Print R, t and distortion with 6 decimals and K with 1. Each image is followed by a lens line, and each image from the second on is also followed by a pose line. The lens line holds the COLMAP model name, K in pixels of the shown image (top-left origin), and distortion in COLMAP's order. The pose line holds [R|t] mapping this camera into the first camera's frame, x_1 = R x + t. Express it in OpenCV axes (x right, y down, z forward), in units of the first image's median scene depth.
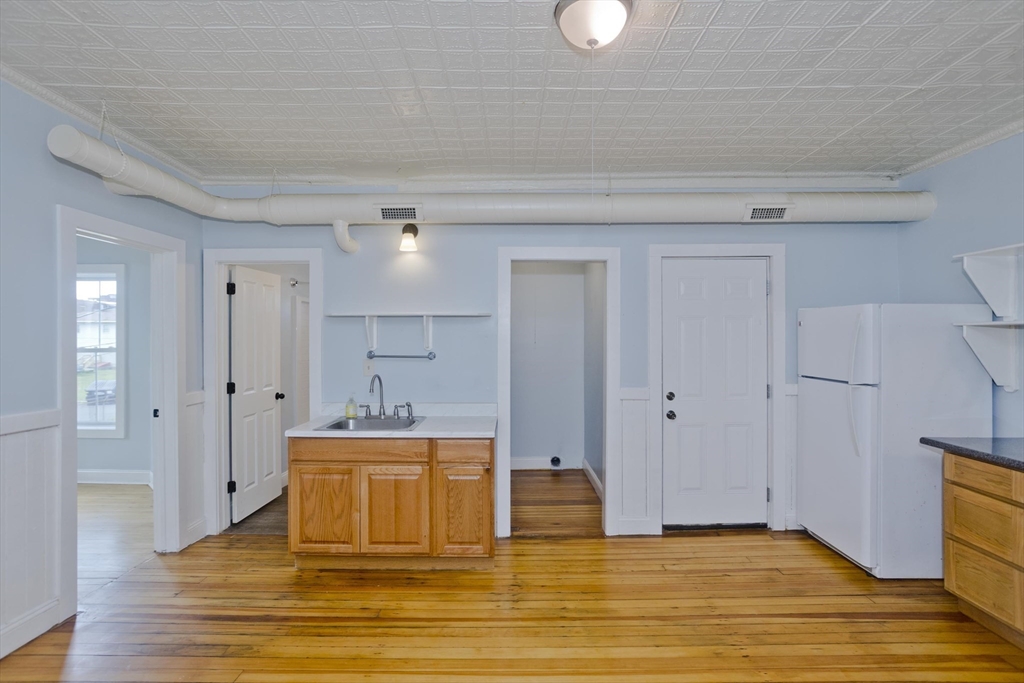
lens RADIAL K [[496.9, 0, 518.2], [0, 496.9, 333.1], [0, 0, 1]] dist [-0.040742, 0.023482]
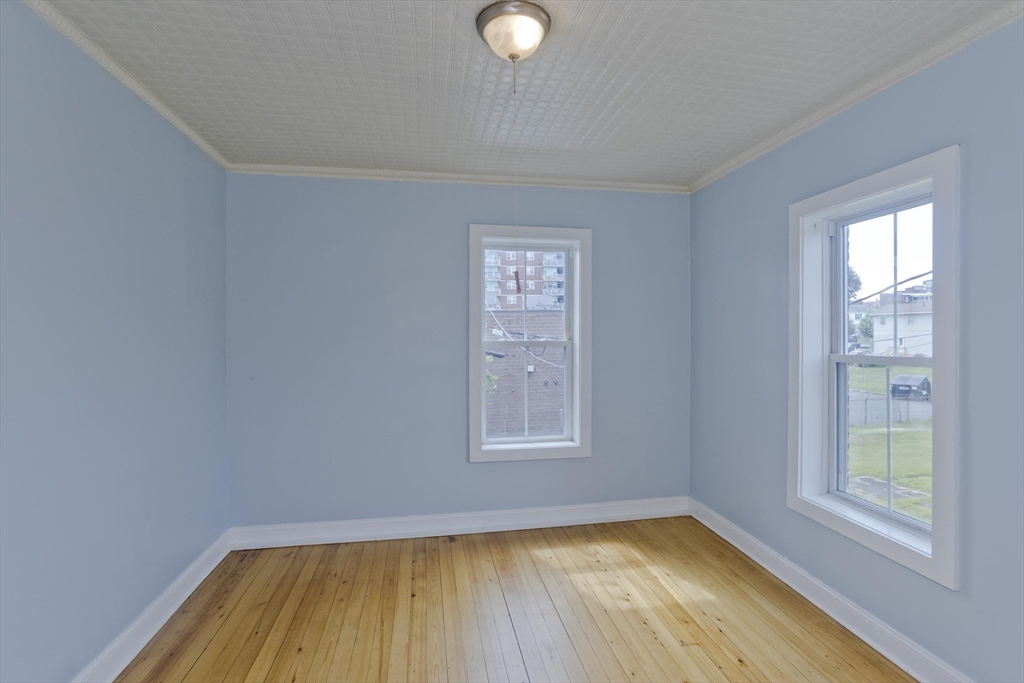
lens RADIAL K [[496.9, 0, 518.2], [0, 496.9, 333.1], [0, 0, 1]] dist [-0.040742, 0.023482]
pose [[0.191551, 0.005009, -0.981470, -0.463454], [0.005742, 0.999964, 0.006224, 0.004804], [0.981466, -0.006828, 0.191515, 0.551901]]
